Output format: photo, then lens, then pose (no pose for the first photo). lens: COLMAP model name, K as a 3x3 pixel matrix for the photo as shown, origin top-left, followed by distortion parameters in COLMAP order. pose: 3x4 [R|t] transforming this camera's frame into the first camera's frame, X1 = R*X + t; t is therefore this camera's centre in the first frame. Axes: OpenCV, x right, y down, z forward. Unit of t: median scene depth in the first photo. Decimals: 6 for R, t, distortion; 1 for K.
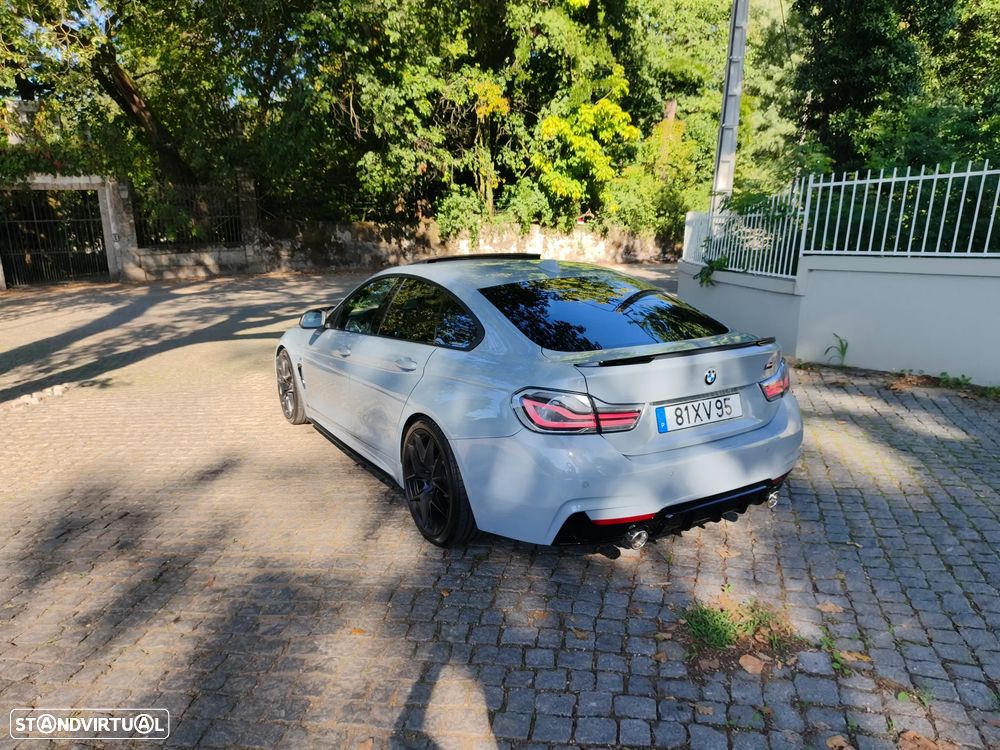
lens RADIAL K [[683.8, 0, 500.0], [0, 683.8, 375.0], [0, 0, 1]] dist [-0.001601, 0.002156]
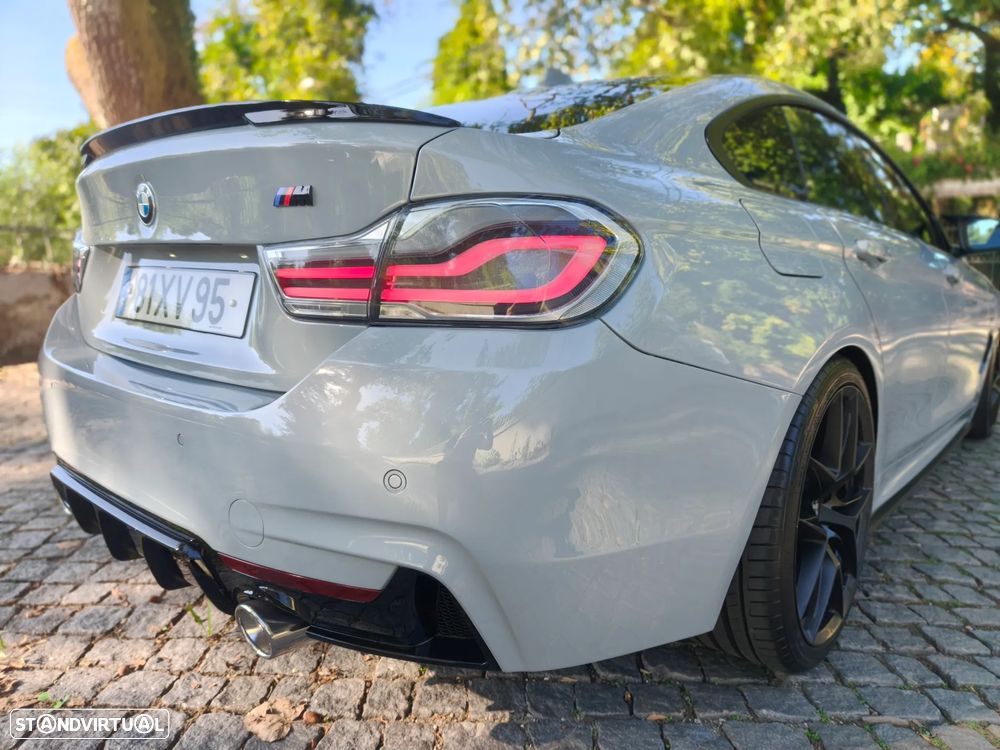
lens RADIAL K [[684.0, 0, 489.3], [0, 684.0, 376.6], [0, 0, 1]] dist [-0.008878, -0.004074]
pose [[0.288868, 0.174623, -0.941309, 0.081728], [-0.210855, 0.970686, 0.115365, 0.001339], [0.933860, 0.165154, 0.317220, 0.114643]]
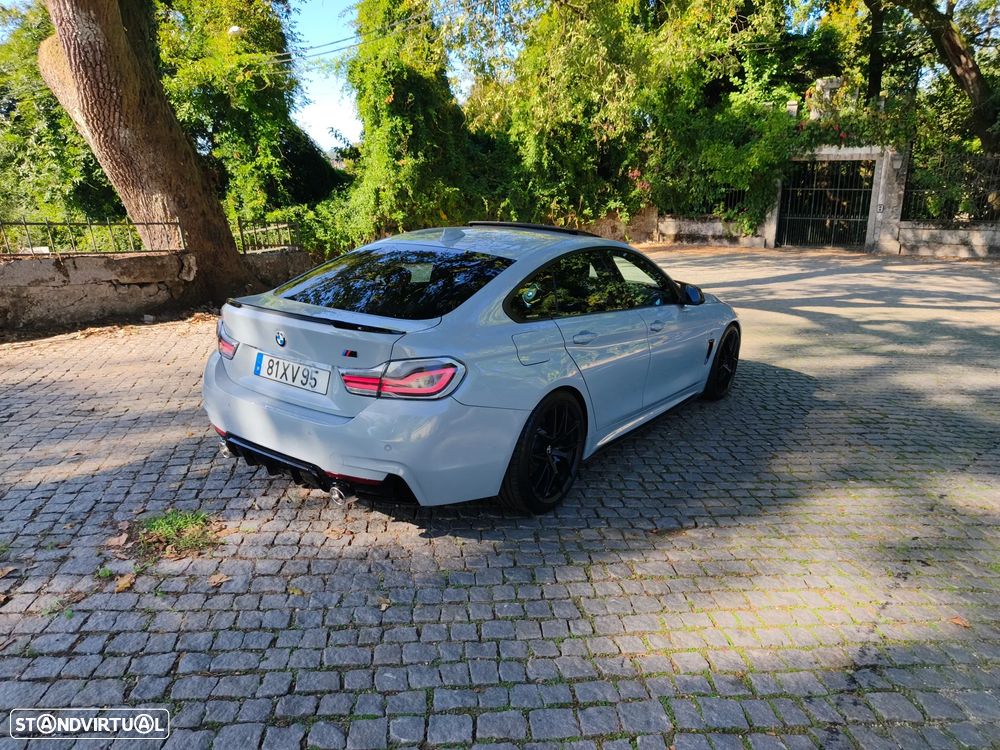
lens RADIAL K [[683.8, 0, 500.0], [0, 683.8, 375.0], [0, 0, 1]] dist [-0.001601, 0.002156]
pose [[0.400496, 0.267129, -0.876496, 0.146791], [-0.231512, 0.955026, 0.185277, -0.023188], [0.886569, 0.128717, 0.444327, 0.088817]]
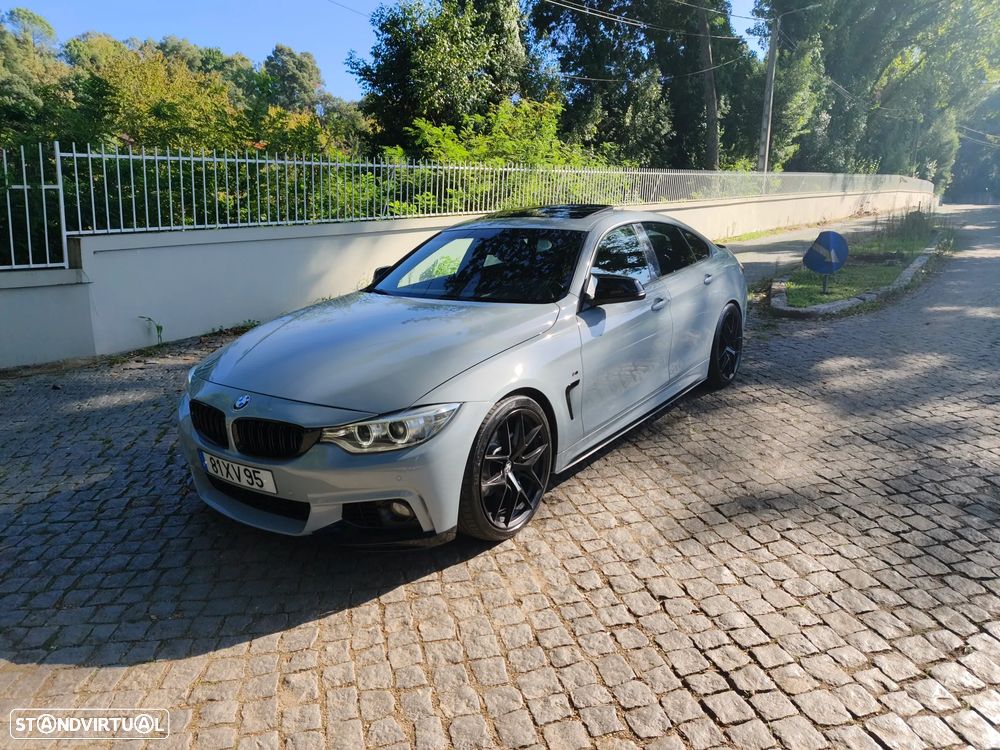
lens RADIAL K [[683.5, 0, 500.0], [0, 683.5, 375.0], [0, 0, 1]] dist [0.038497, -0.058116]
pose [[-0.386356, -0.191591, 0.902232, -0.158420], [0.219341, 0.931041, 0.291636, -0.041658], [-0.895890, 0.310571, -0.317690, 0.240600]]
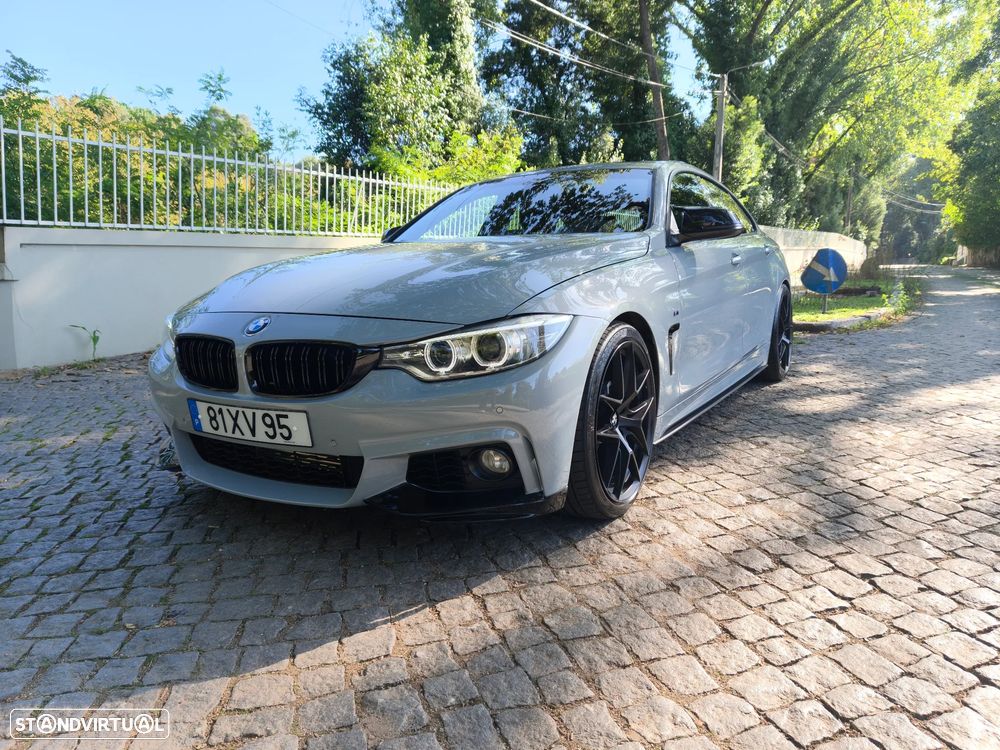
lens RADIAL K [[706.9, 0, 499.6], [0, 706.9, 378.7], [0, 0, 1]] dist [0.004152, -0.003083]
pose [[-0.460512, -0.111096, 0.880674, -0.130566], [0.207415, 0.951204, 0.228453, -0.022748], [-0.863080, 0.287870, -0.414998, 0.254604]]
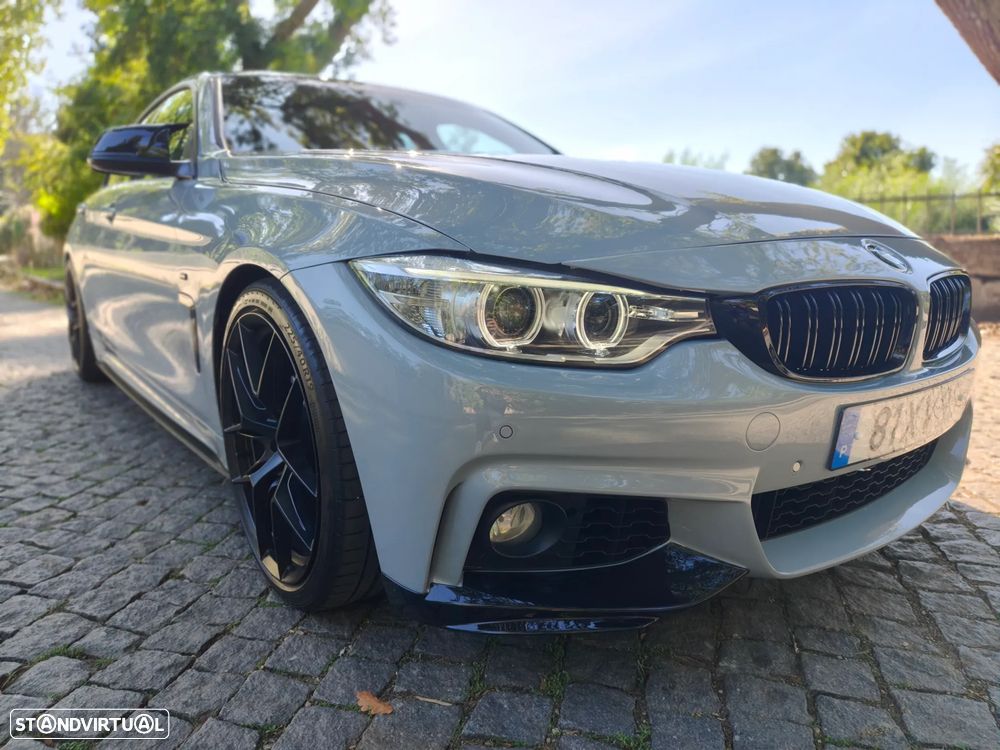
lens RADIAL K [[683.5, 0, 500.0], [0, 683.5, 375.0], [0, 0, 1]] dist [0.038497, -0.058116]
pose [[-0.996055, 0.044046, -0.077041, -0.022986], [0.011489, 0.924829, 0.380211, -0.026264], [0.087996, 0.377826, -0.921686, 0.285440]]
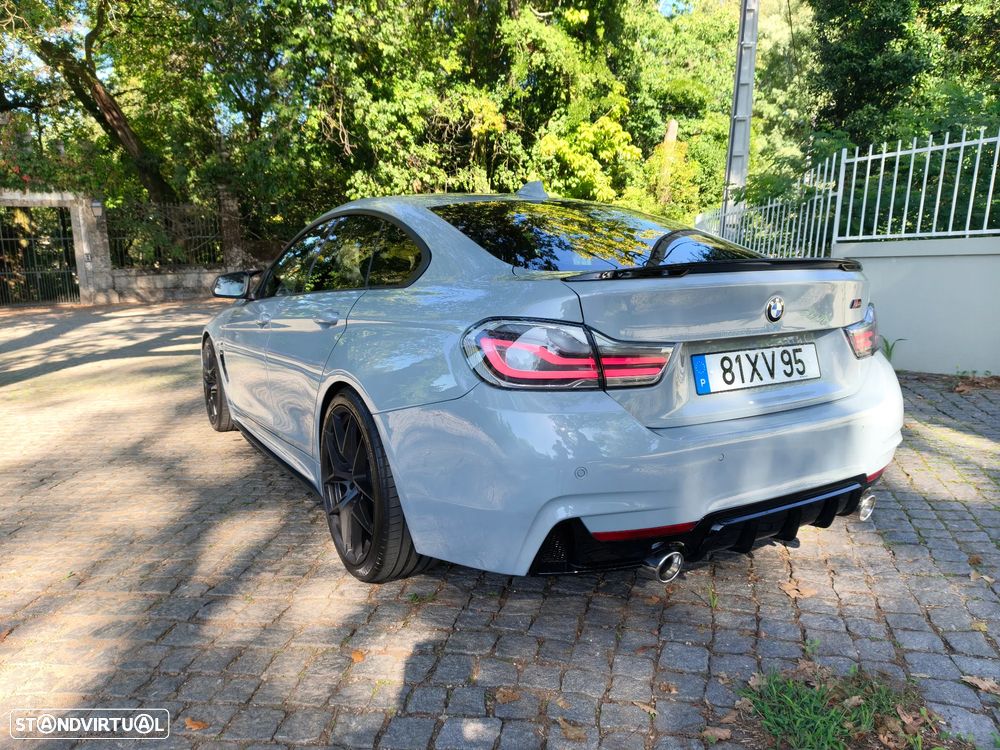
lens RADIAL K [[702.0, 0, 503.0], [0, 702.0, 364.7], [0, 0, 1]] dist [0.003409, 0.001588]
pose [[0.999988, -0.001764, 0.004566, 0.005306], [0.002058, 0.997876, -0.065112, 0.010292], [-0.004441, 0.065121, 0.997867, 0.036928]]
